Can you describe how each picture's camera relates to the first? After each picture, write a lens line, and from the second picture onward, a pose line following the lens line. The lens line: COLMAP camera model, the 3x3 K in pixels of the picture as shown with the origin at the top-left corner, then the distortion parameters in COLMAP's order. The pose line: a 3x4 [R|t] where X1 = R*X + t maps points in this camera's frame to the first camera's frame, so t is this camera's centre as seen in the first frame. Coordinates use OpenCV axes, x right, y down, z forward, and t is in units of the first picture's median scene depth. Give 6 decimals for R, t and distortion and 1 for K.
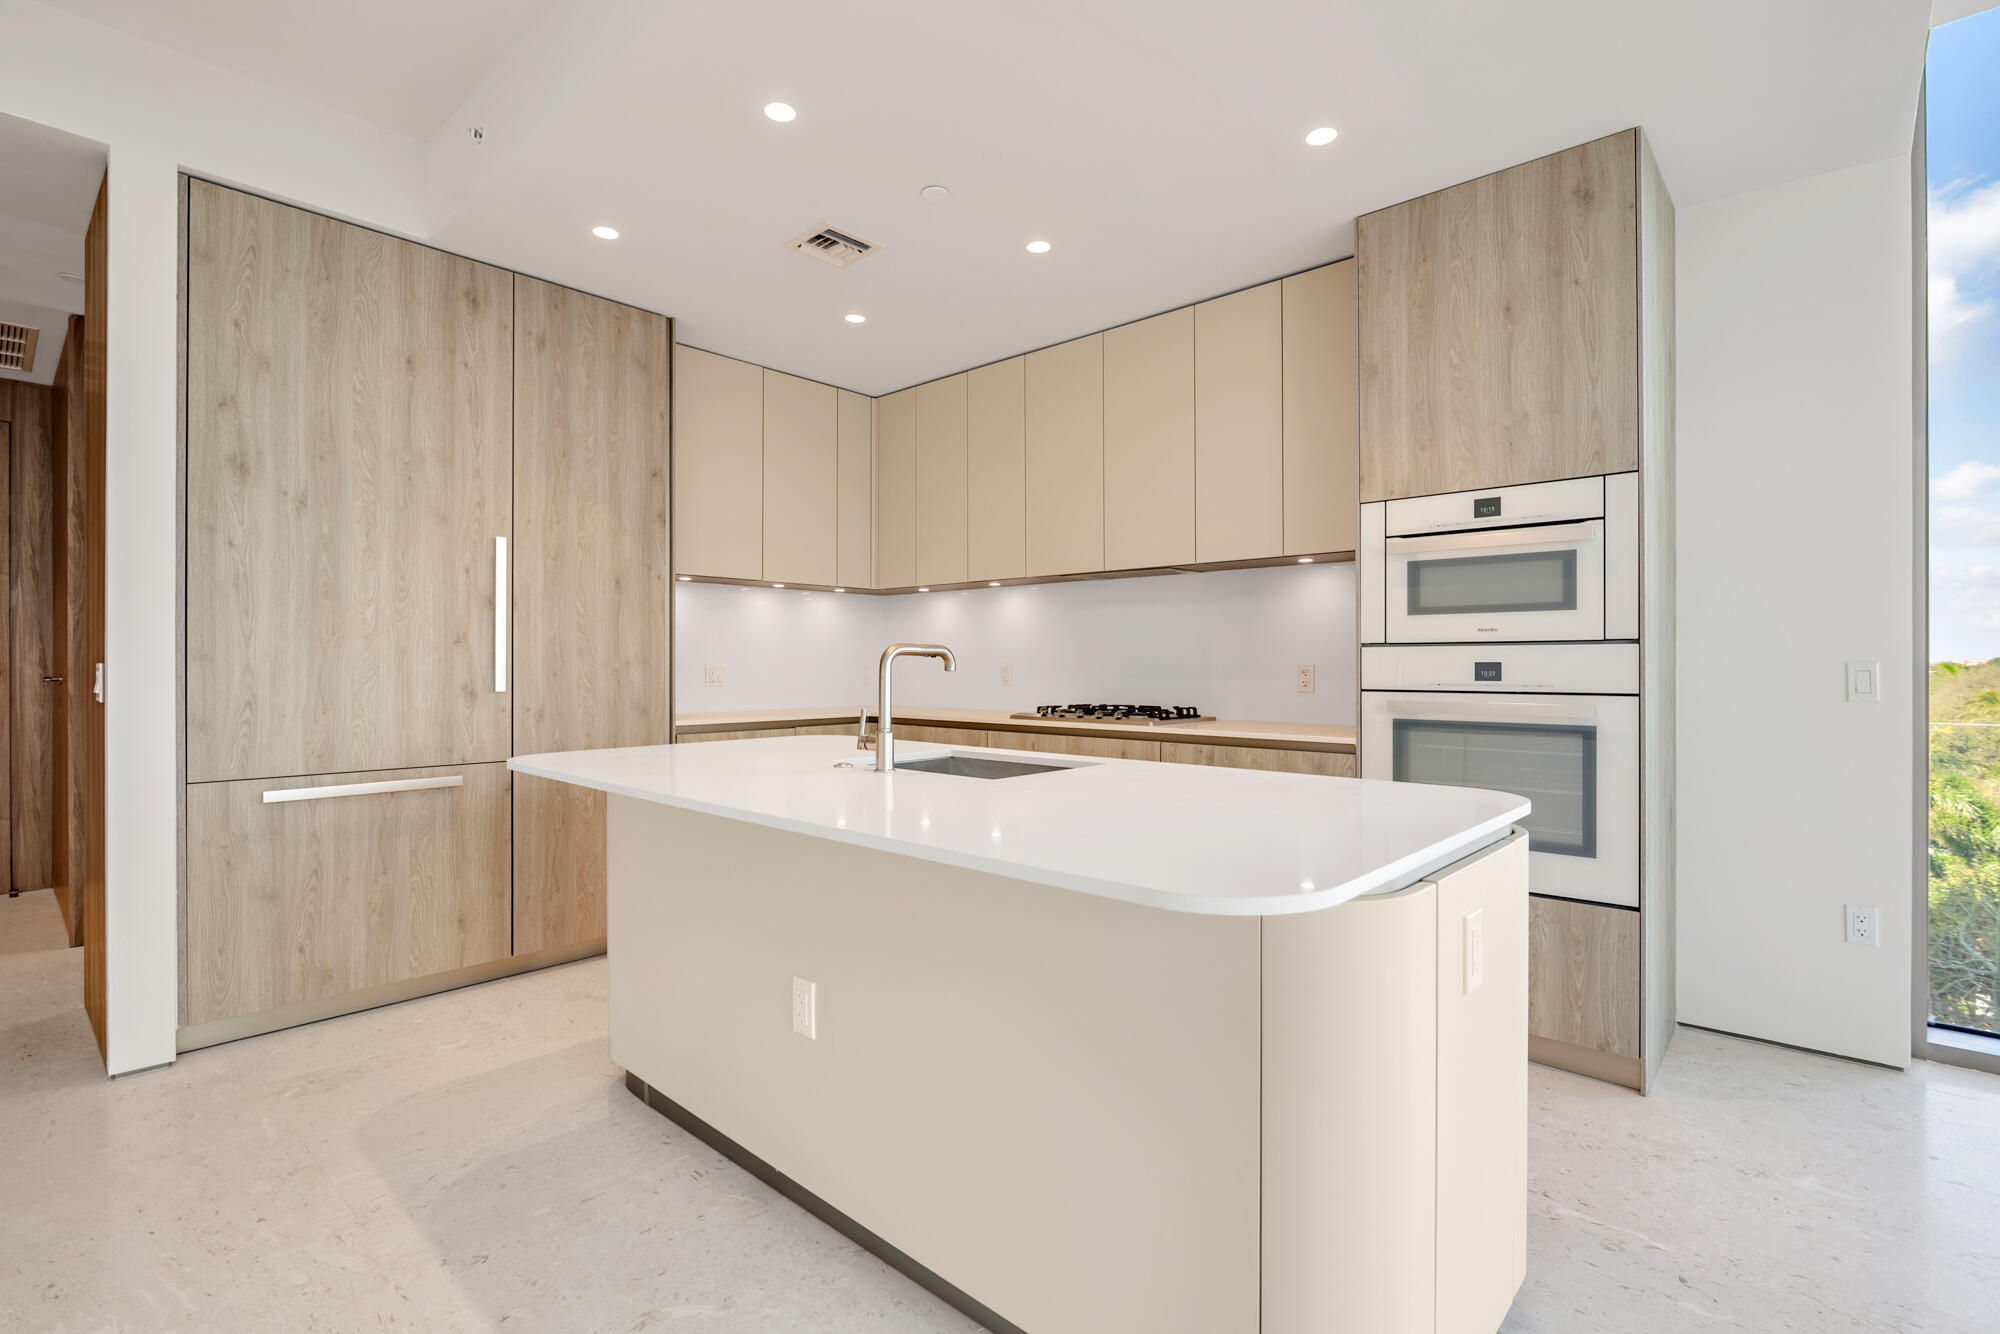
lens RADIAL K [[920.1, 0, 998.0], [0, 920.1, 662.9], [0, 0, 1]] dist [0.004569, -0.004675]
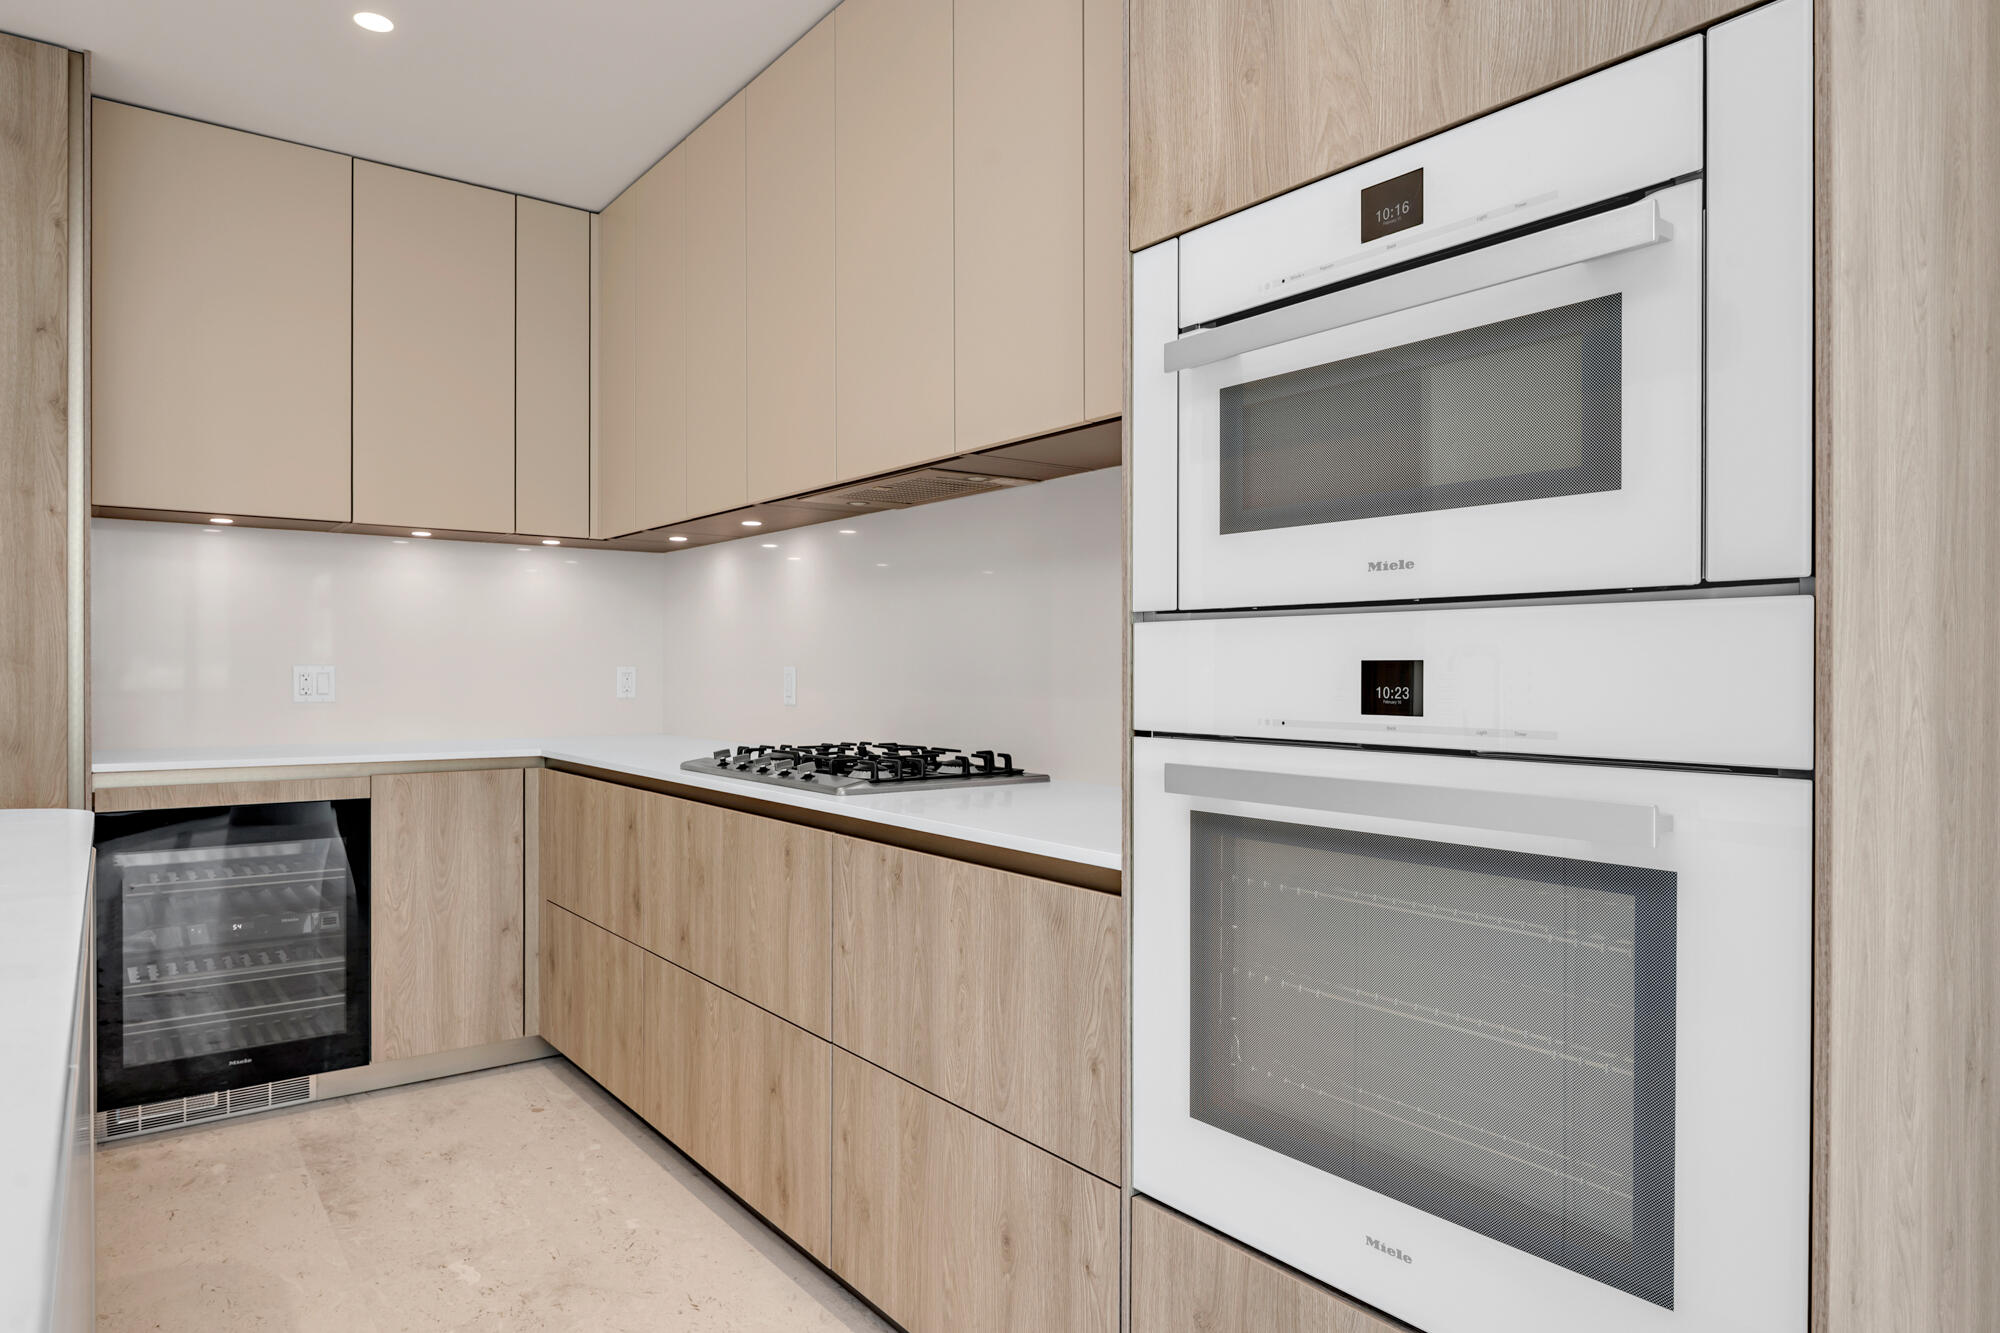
lens RADIAL K [[1217.0, 0, 987.6], [0, 1217.0, 674.4], [0, 0, 1]] dist [0.006519, -0.002396]
pose [[0.981778, 0.003483, -0.190002, 0.442840], [-0.002556, 0.999984, 0.005119, 0.002354], [0.190017, -0.004540, 0.981770, 0.496549]]
